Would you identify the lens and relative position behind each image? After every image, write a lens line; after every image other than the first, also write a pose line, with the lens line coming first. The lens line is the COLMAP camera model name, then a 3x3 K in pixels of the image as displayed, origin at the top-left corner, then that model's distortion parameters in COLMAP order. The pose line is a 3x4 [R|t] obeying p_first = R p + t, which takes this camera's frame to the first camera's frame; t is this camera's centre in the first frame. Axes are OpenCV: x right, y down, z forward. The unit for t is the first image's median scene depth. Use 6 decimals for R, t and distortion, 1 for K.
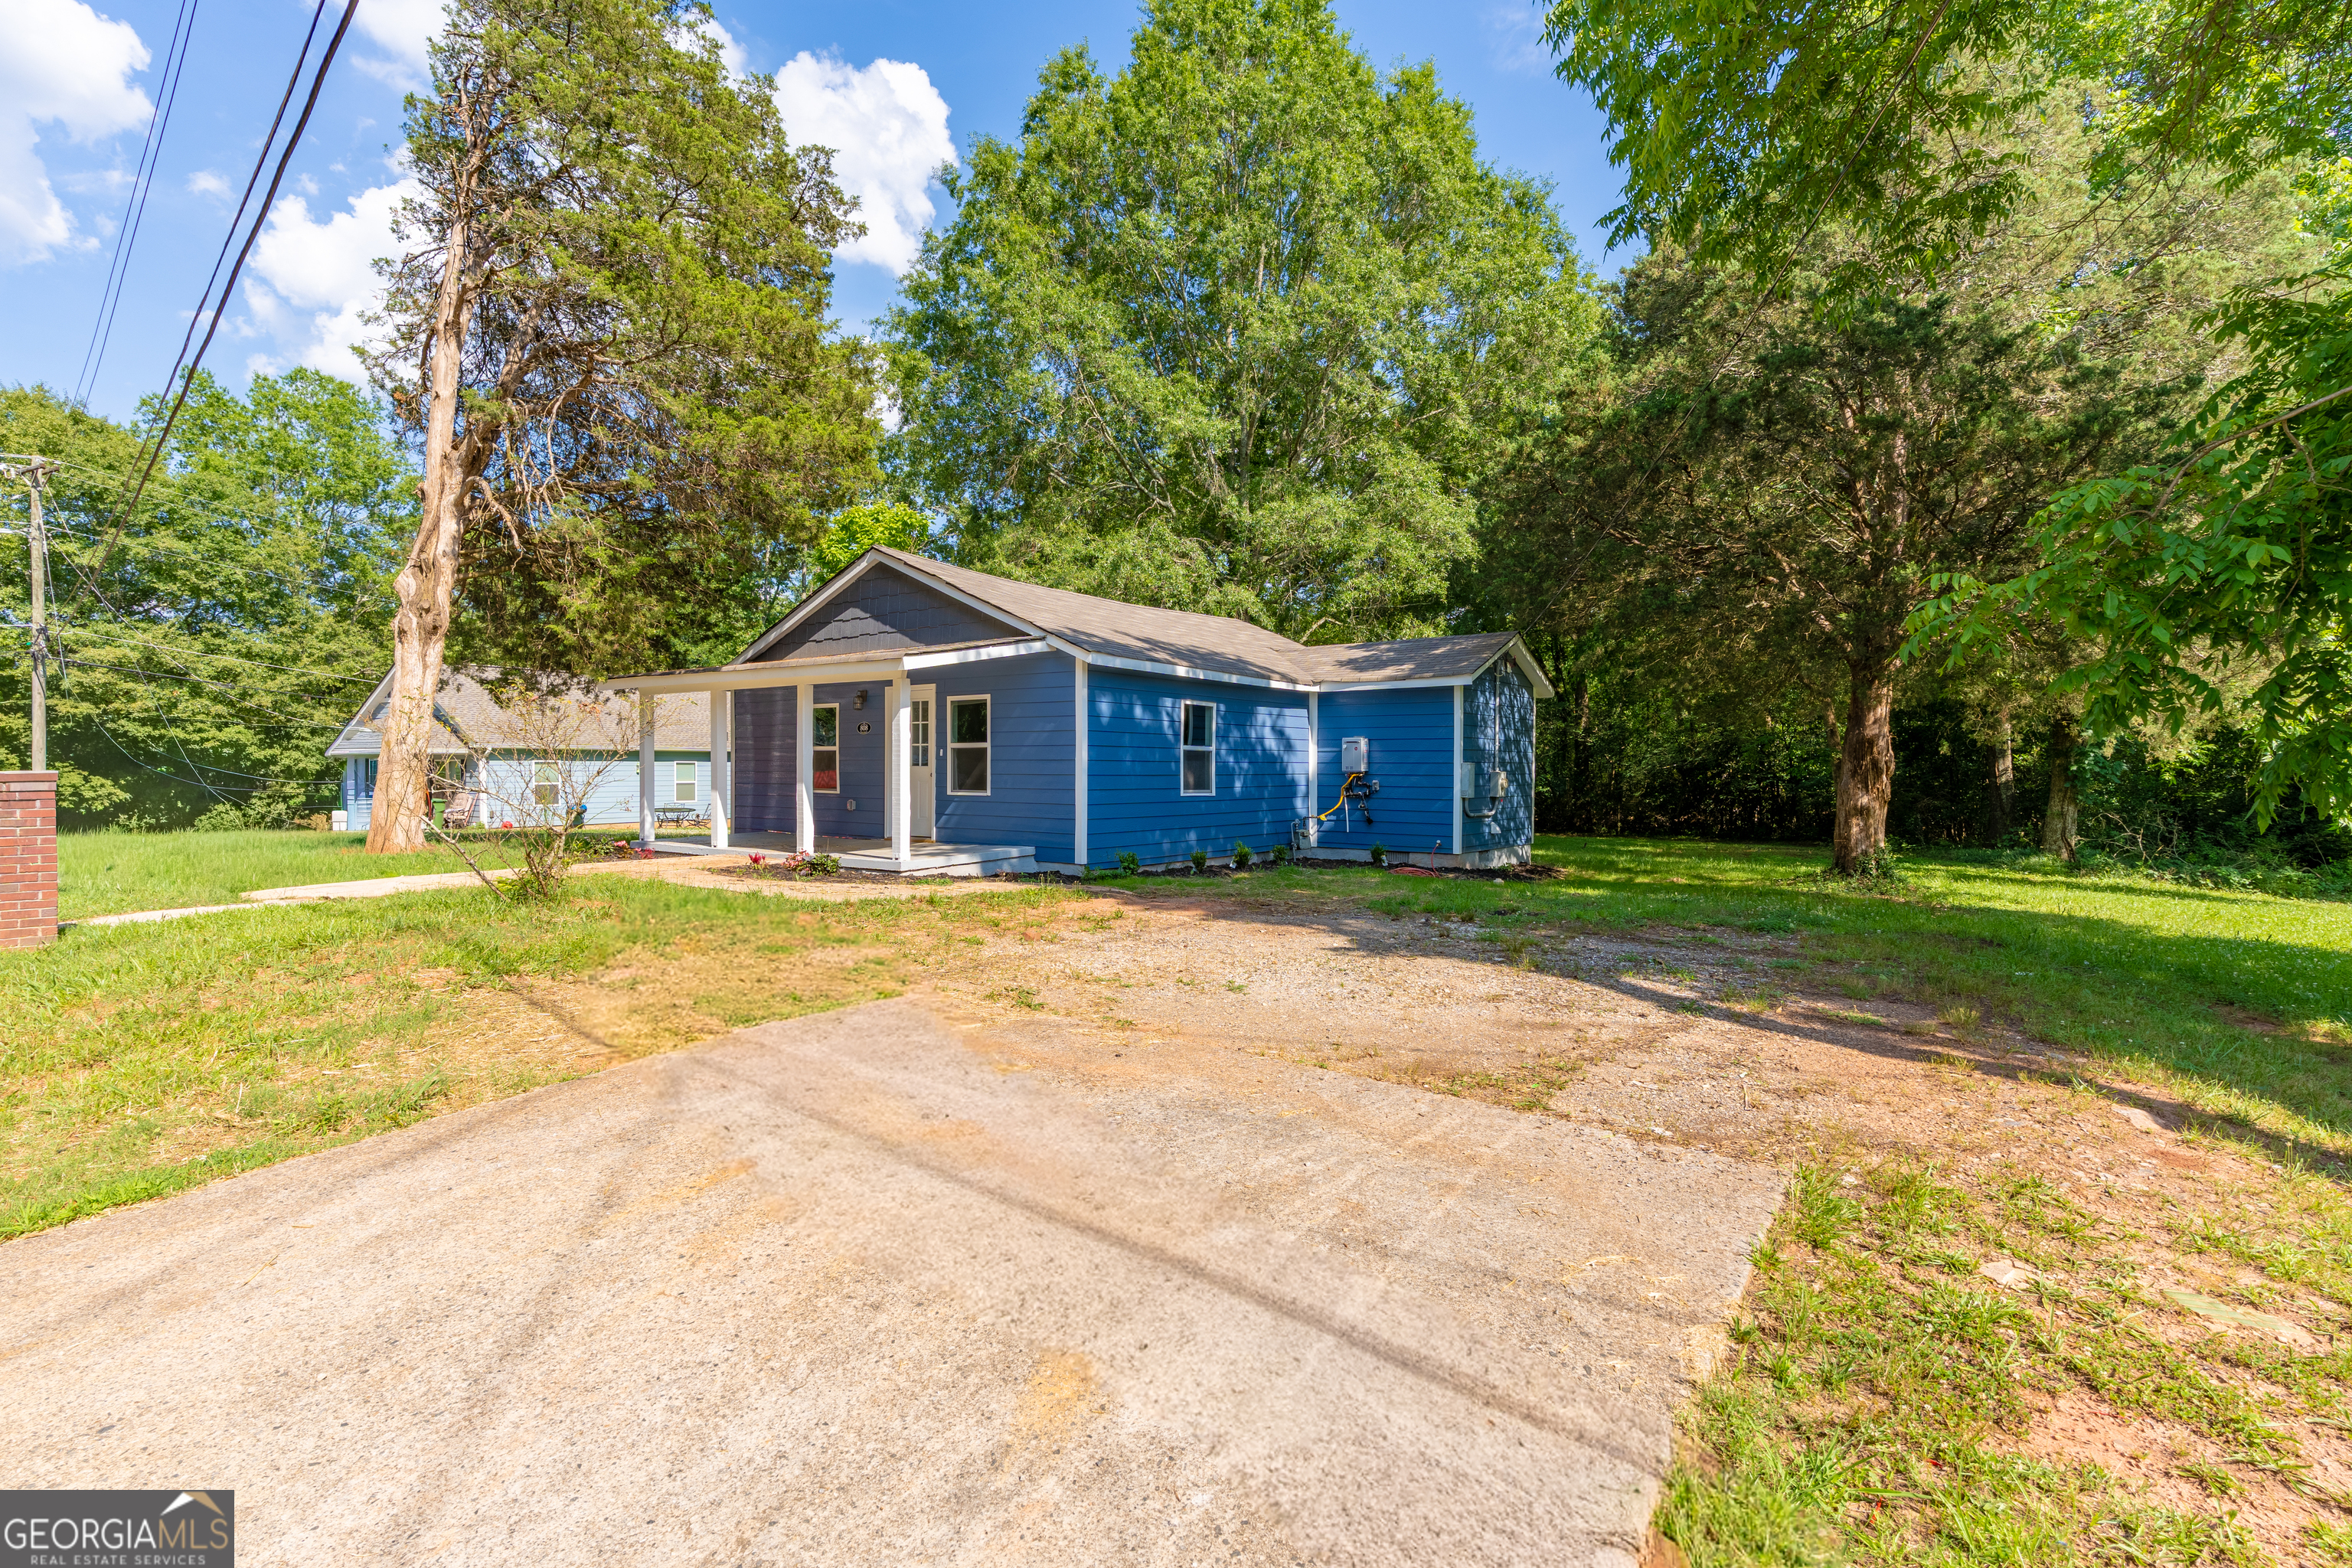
lens RADIAL K [[1139.4, 0, 1176.2], [0, 1139.4, 775.4], [0, 0, 1]] dist [0.002924, -0.000660]
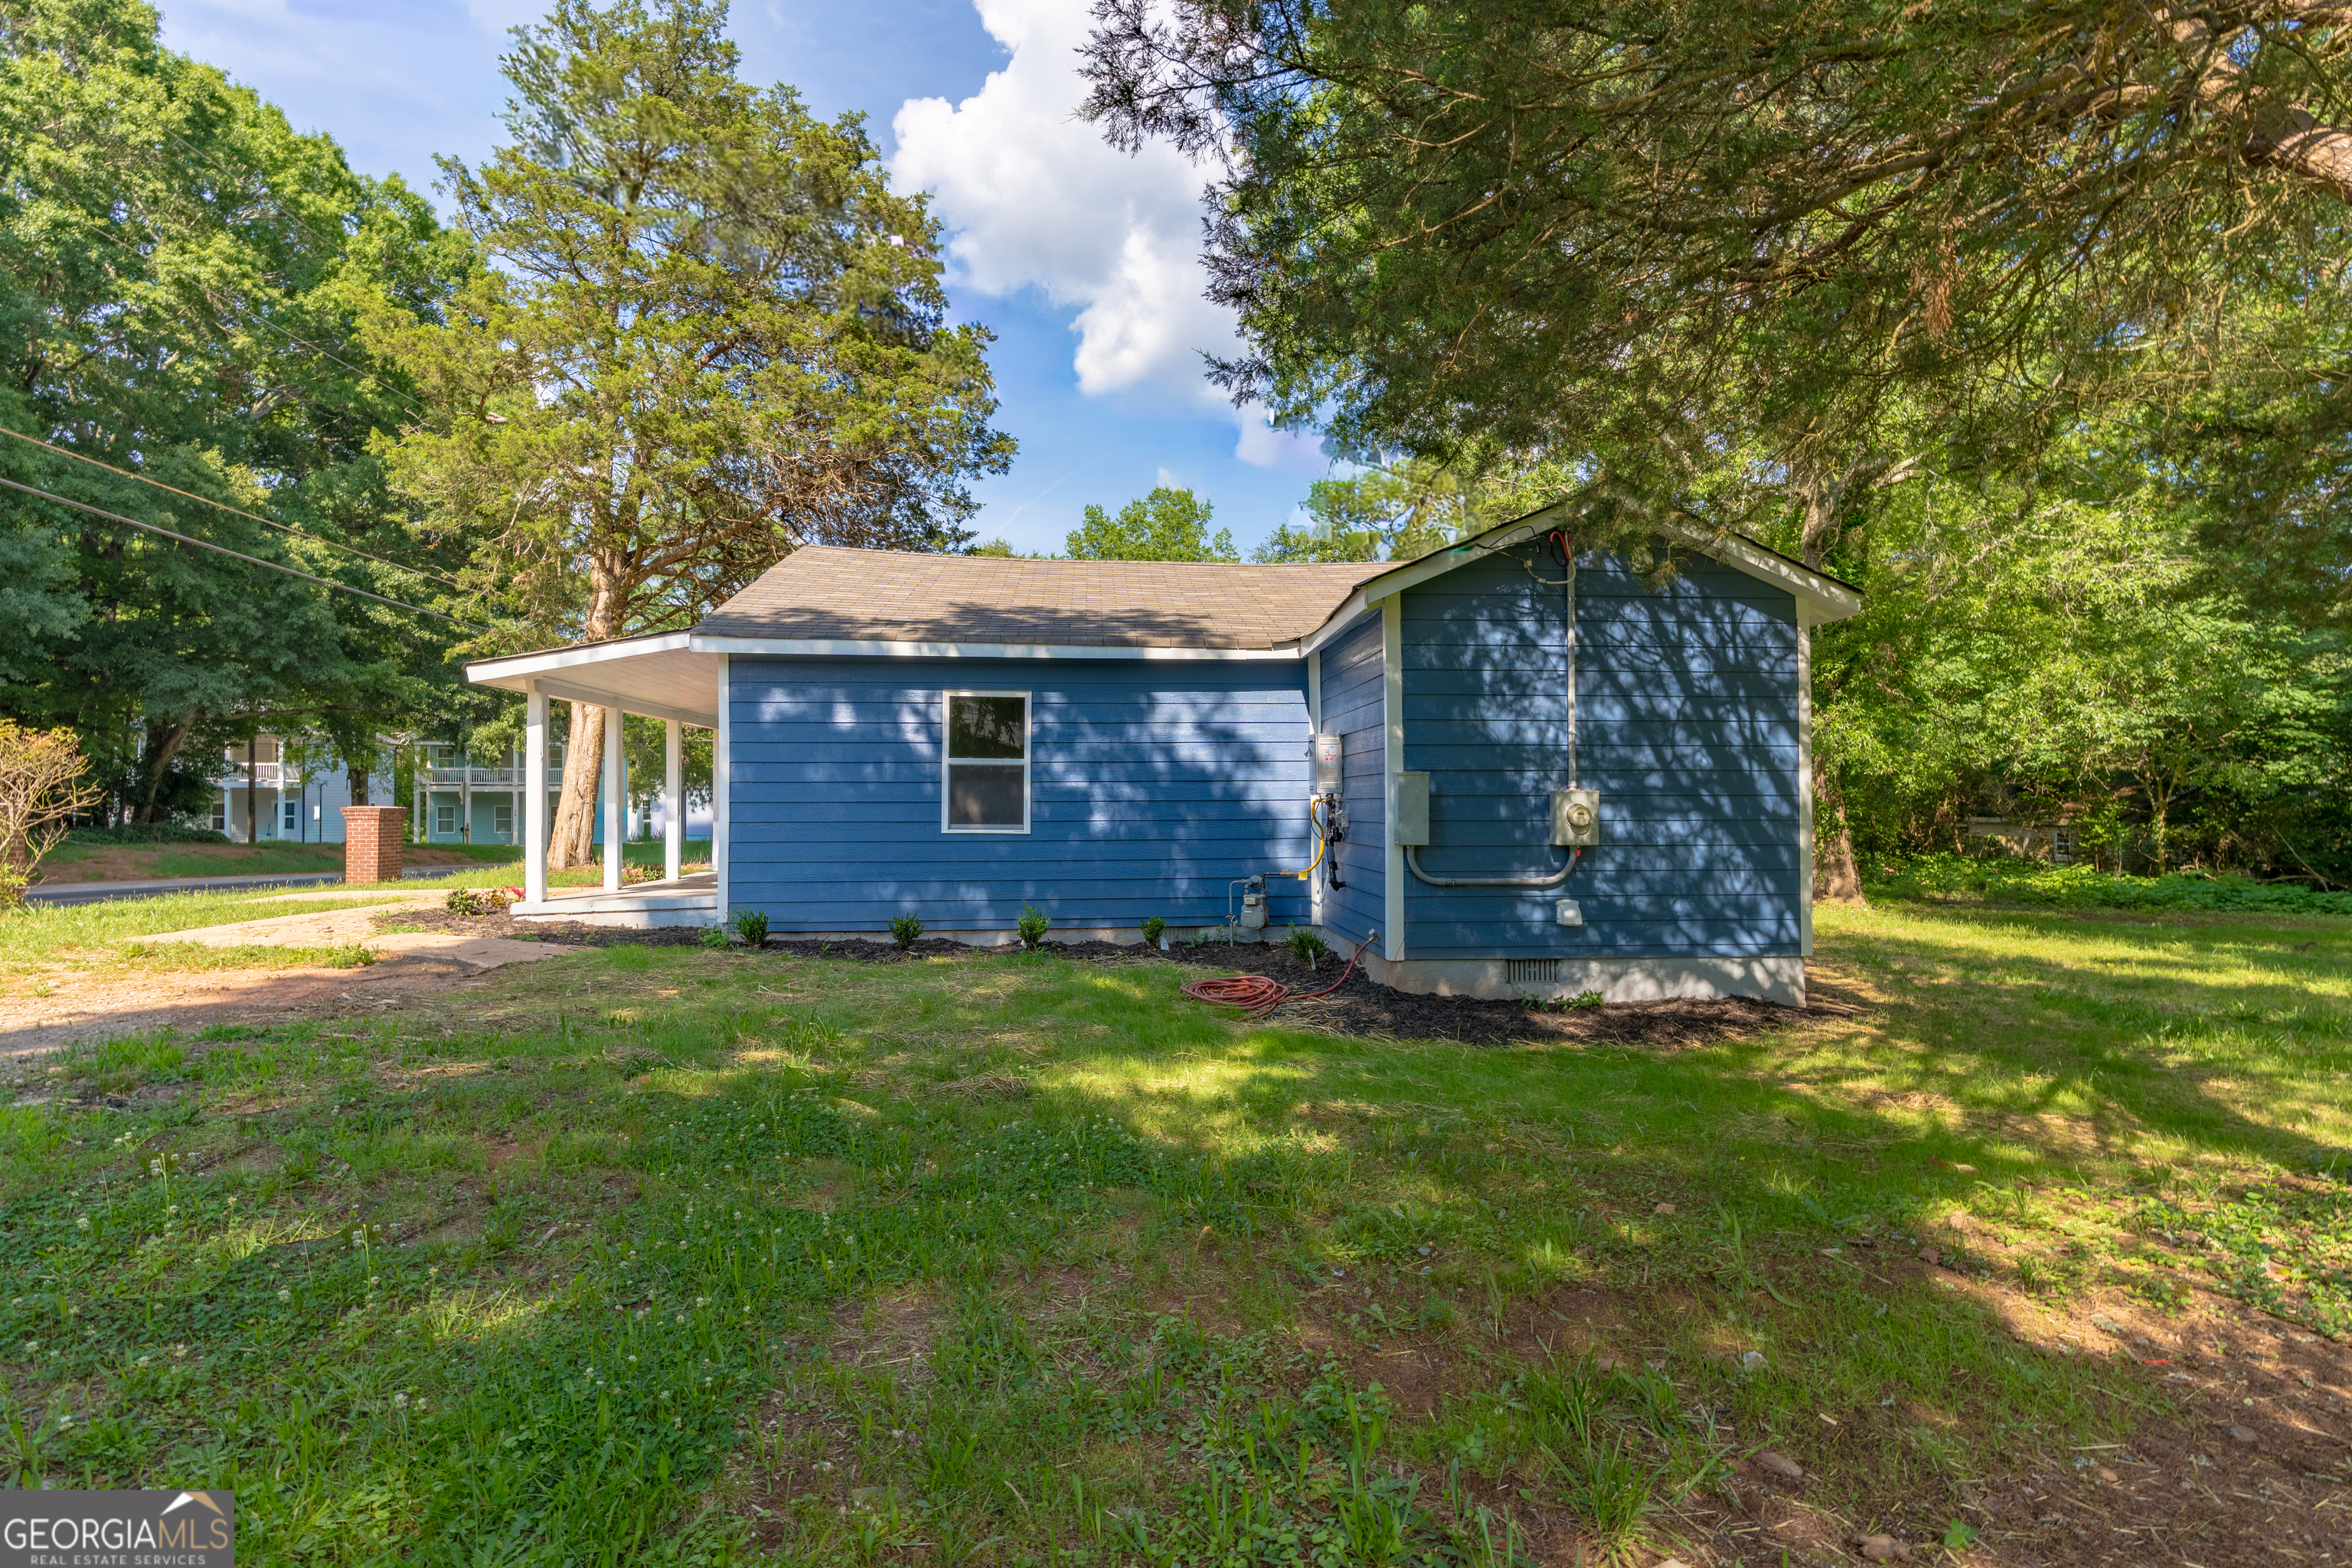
lens RADIAL K [[1139.4, 0, 1174.8], [0, 1139.4, 787.0], [0, 0, 1]] dist [0.002924, -0.000660]
pose [[0.644429, -0.015541, -0.764506, 0.532411], [-0.000946, 0.999776, -0.021121, 0.003770], [0.764663, 0.014334, 0.644271, 0.590476]]
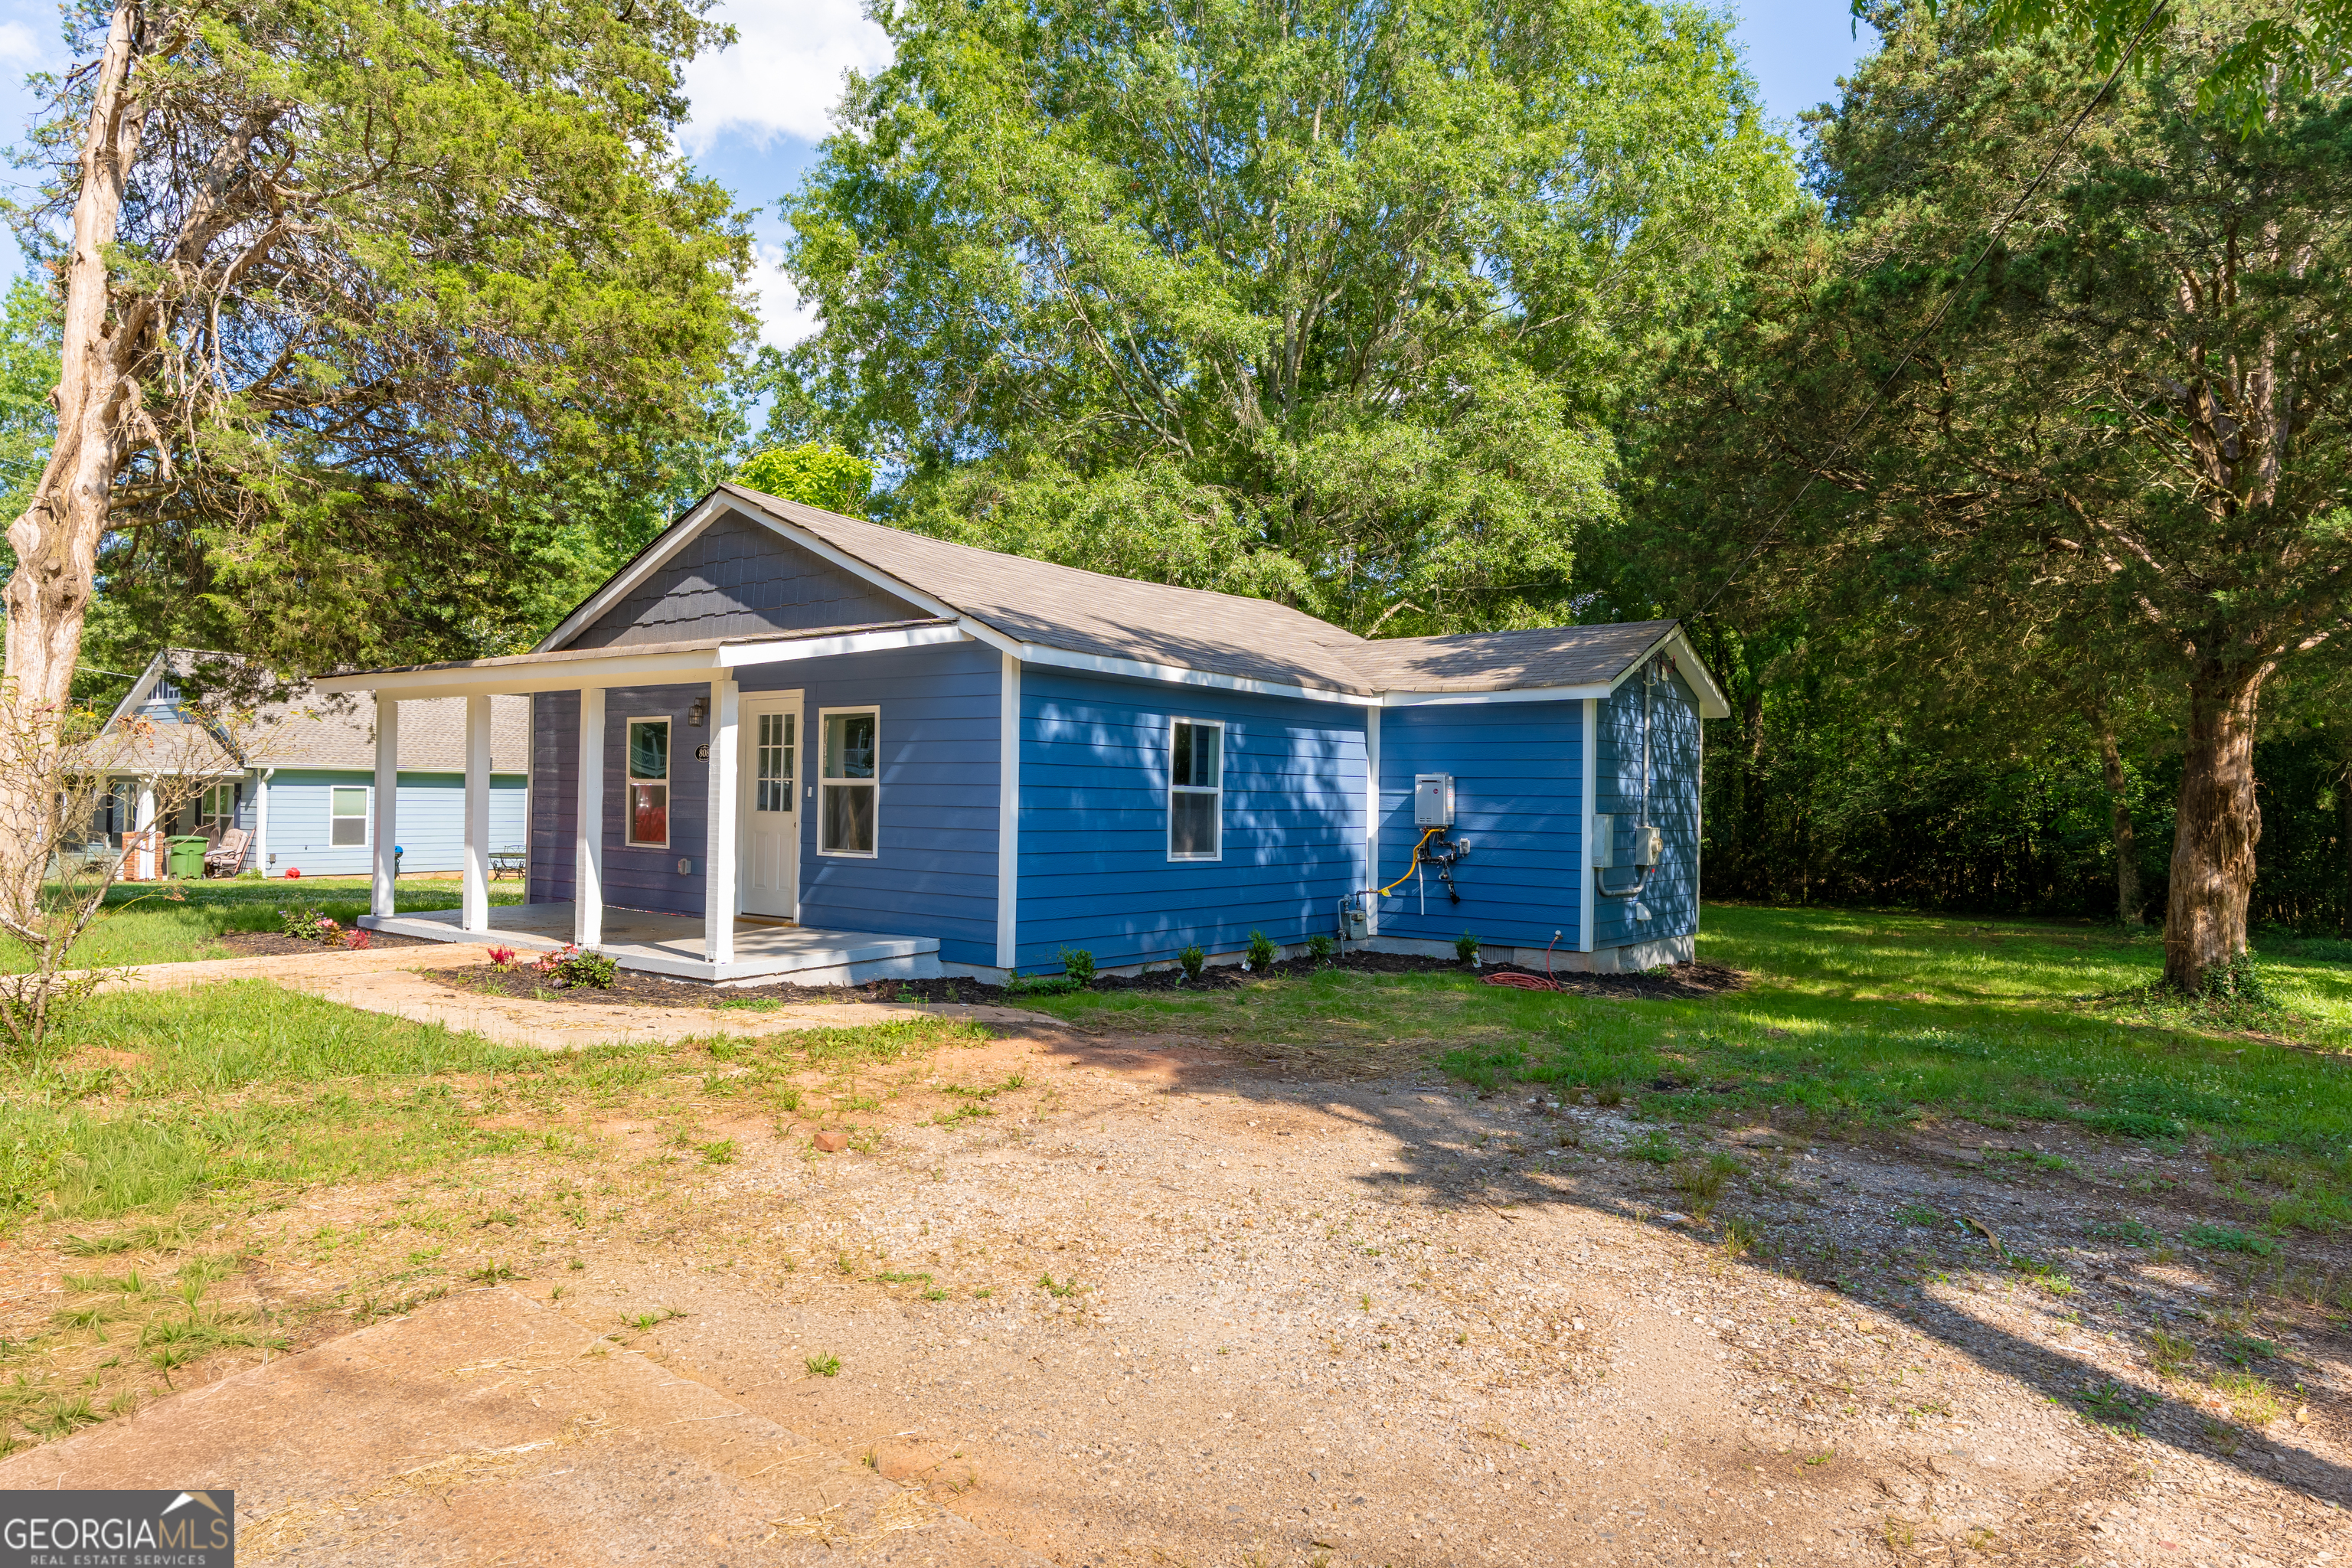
lens RADIAL K [[1479.3, 0, 1183.7], [0, 1479.3, 784.8], [0, 0, 1]] dist [-0.002788, 0.002656]
pose [[0.999710, 0.011102, -0.021375, 0.029667], [-0.011451, 0.999802, -0.016296, -0.012092], [0.021190, 0.016536, 0.999639, 0.133562]]
